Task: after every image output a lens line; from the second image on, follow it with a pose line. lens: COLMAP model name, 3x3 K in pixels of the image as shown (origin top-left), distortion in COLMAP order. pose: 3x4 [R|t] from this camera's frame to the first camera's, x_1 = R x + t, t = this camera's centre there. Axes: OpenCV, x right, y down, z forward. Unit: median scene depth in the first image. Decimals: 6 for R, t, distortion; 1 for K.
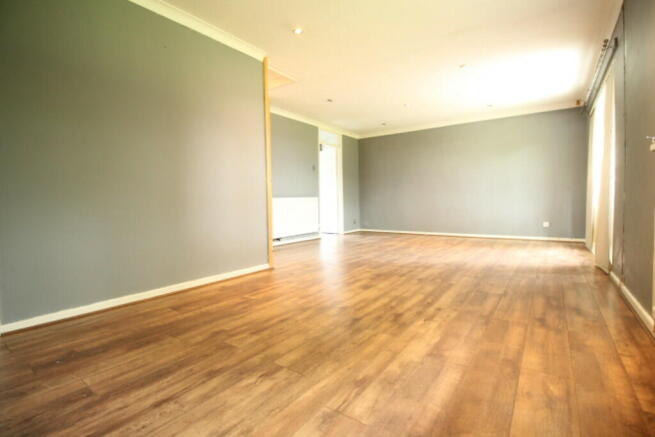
lens RADIAL K [[307.6, 0, 328.5], [0, 307.6, 216.1], [0, 0, 1]] dist [-0.013558, -0.006828]
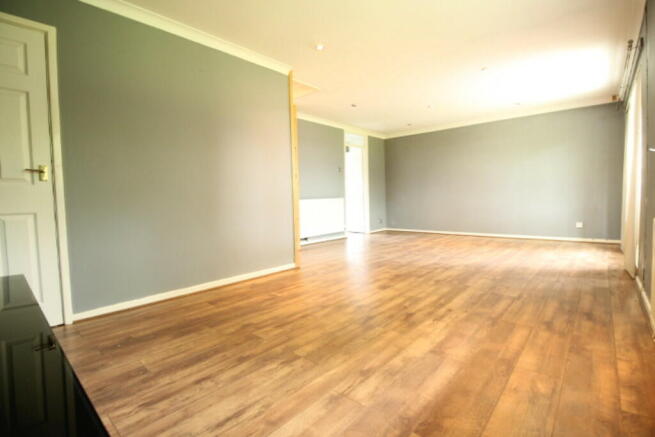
lens RADIAL K [[307.6, 0, 327.8], [0, 307.6, 217.1], [0, 0, 1]] dist [-0.013558, -0.006828]
pose [[0.994774, -0.002476, -0.102074, 0.047112], [0.003945, 0.999891, 0.014196, -0.033730], [0.102027, -0.014524, 0.994676, -0.088773]]
